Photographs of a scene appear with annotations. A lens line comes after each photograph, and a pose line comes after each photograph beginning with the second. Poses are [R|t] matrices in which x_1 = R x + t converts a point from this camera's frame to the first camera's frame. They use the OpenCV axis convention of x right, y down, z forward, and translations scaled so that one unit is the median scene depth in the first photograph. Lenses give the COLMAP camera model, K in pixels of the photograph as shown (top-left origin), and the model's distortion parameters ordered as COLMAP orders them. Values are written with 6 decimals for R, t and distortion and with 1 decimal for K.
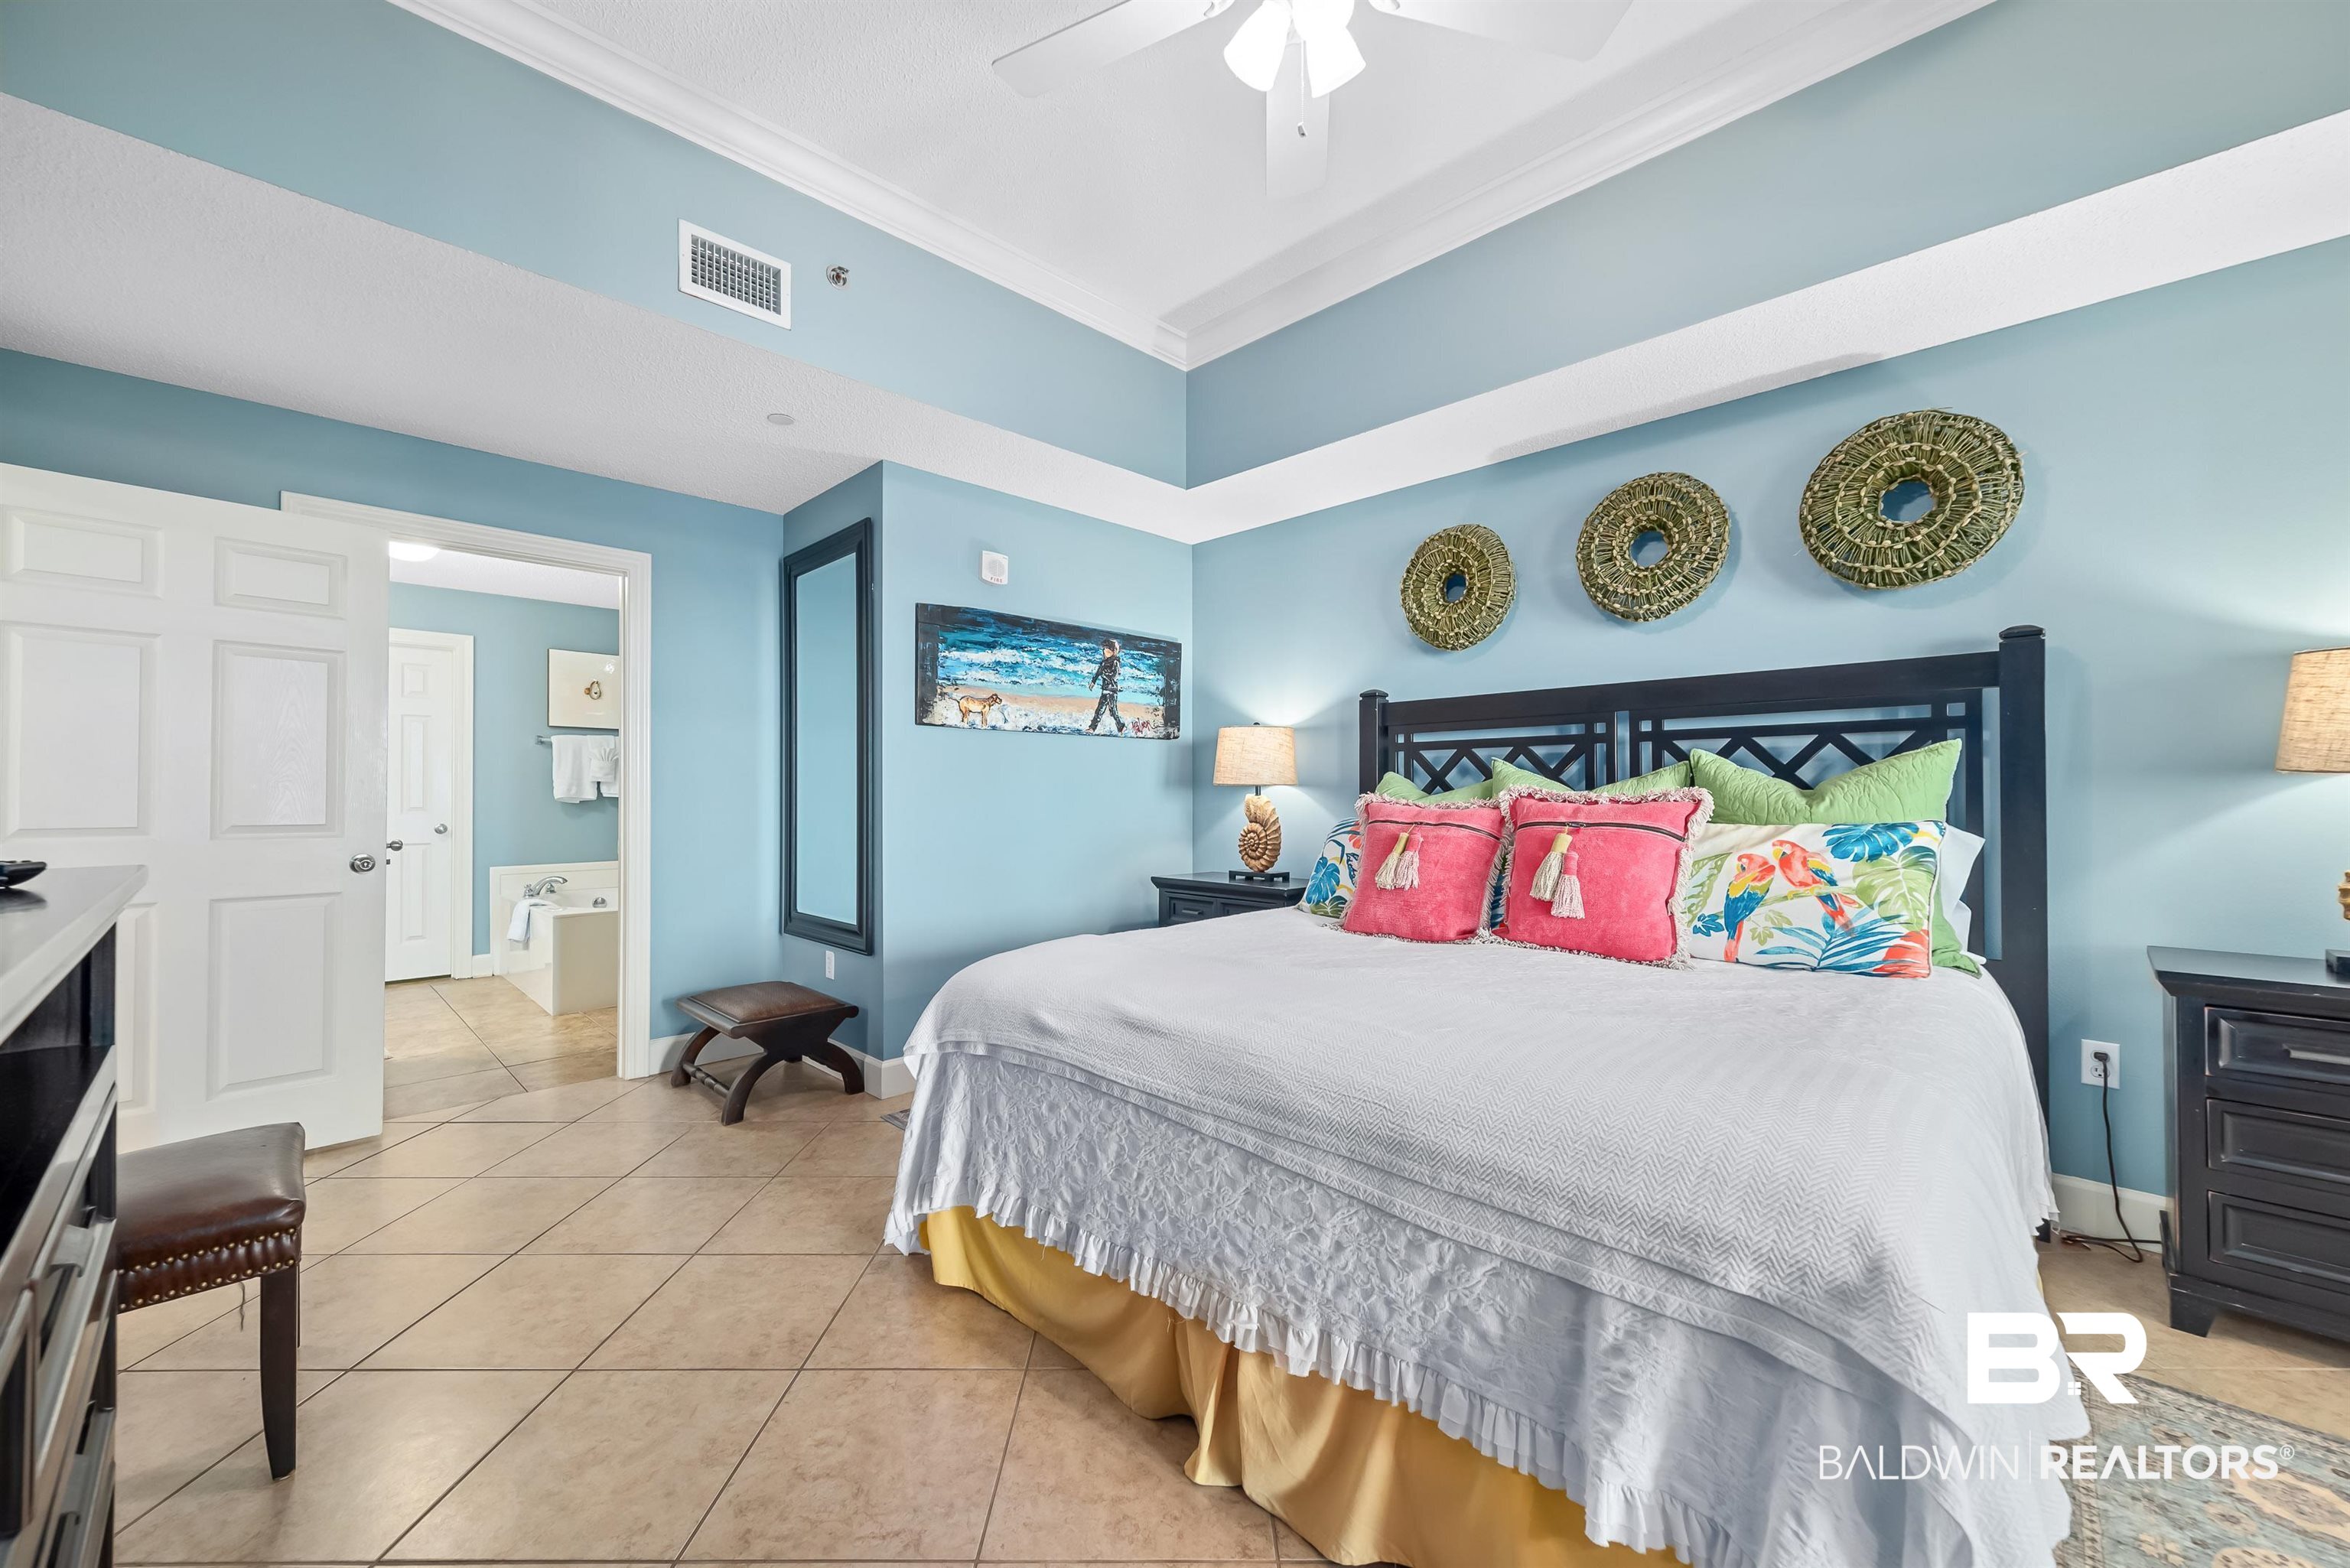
lens RADIAL K [[902.8, 0, 1174.6], [0, 902.8, 788.7], [0, 0, 1]] dist [-0.000692, 0.000232]
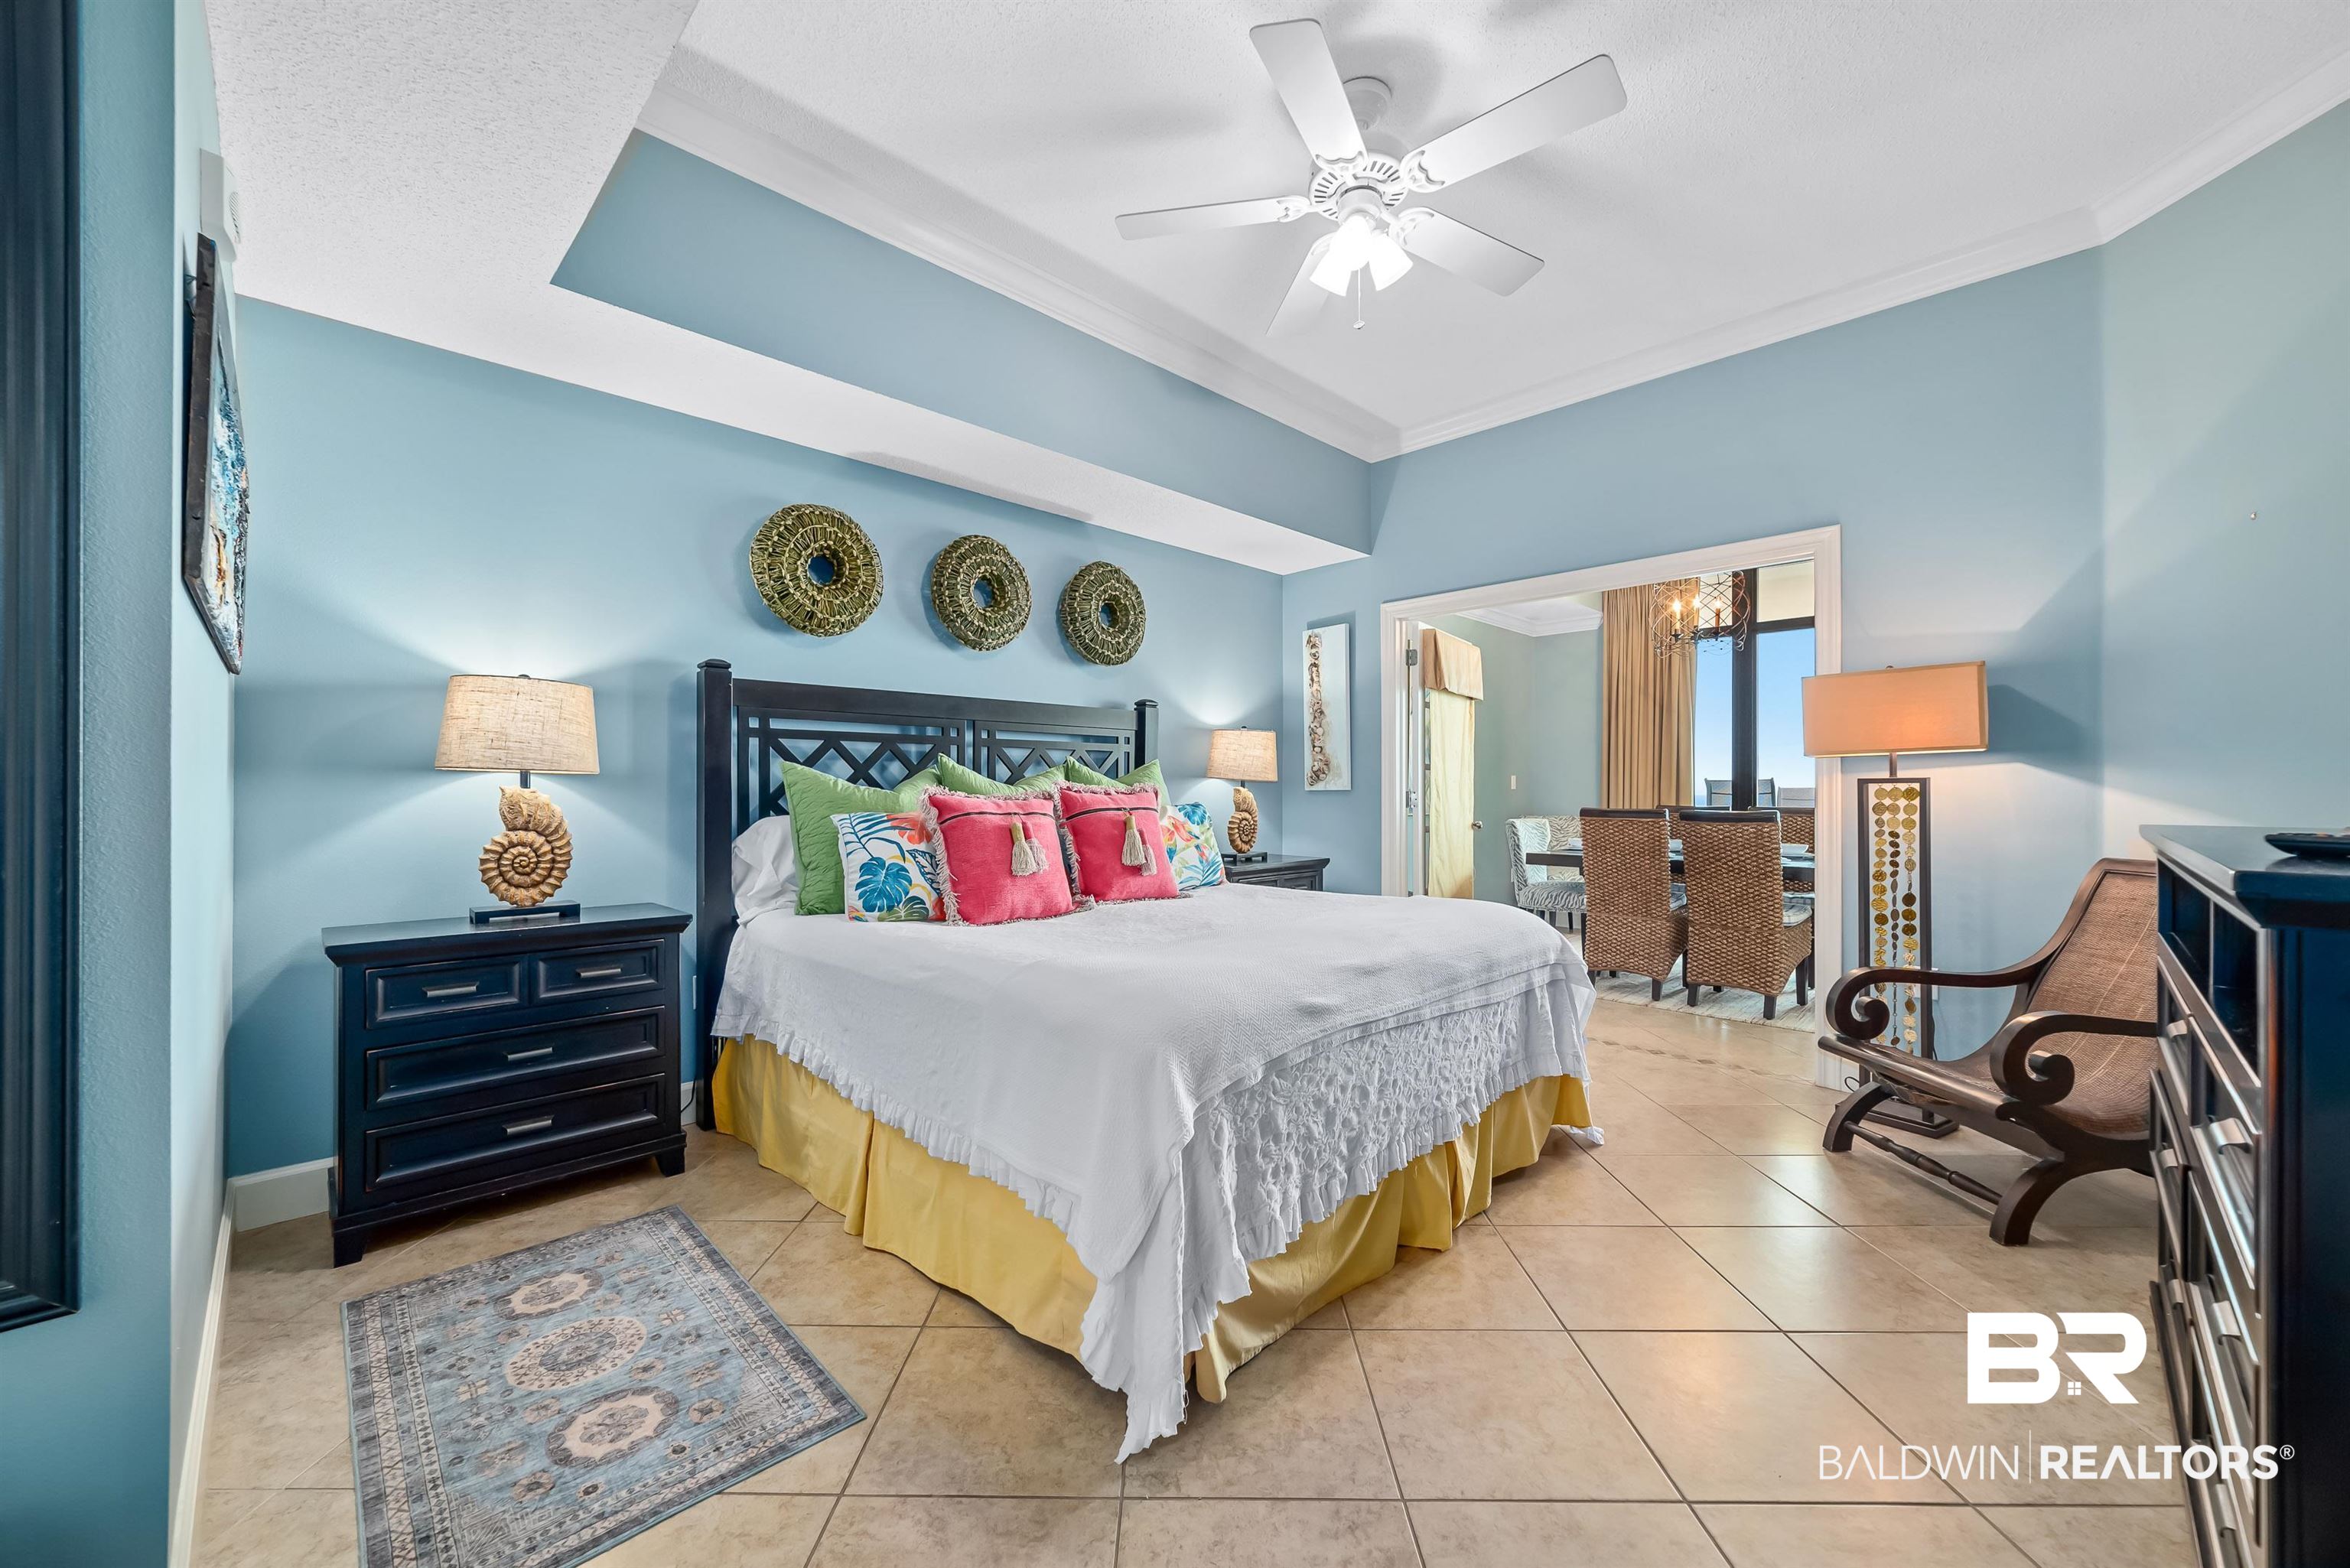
lens RADIAL K [[902.8, 0, 1174.6], [0, 902.8, 788.7], [0, 0, 1]] dist [-0.000692, 0.000232]
pose [[0.011088, 0.003438, 0.999933, -0.732116], [-0.009440, 0.999950, -0.003333, 0.008207], [-0.999894, -0.009402, 0.011120, 0.713244]]
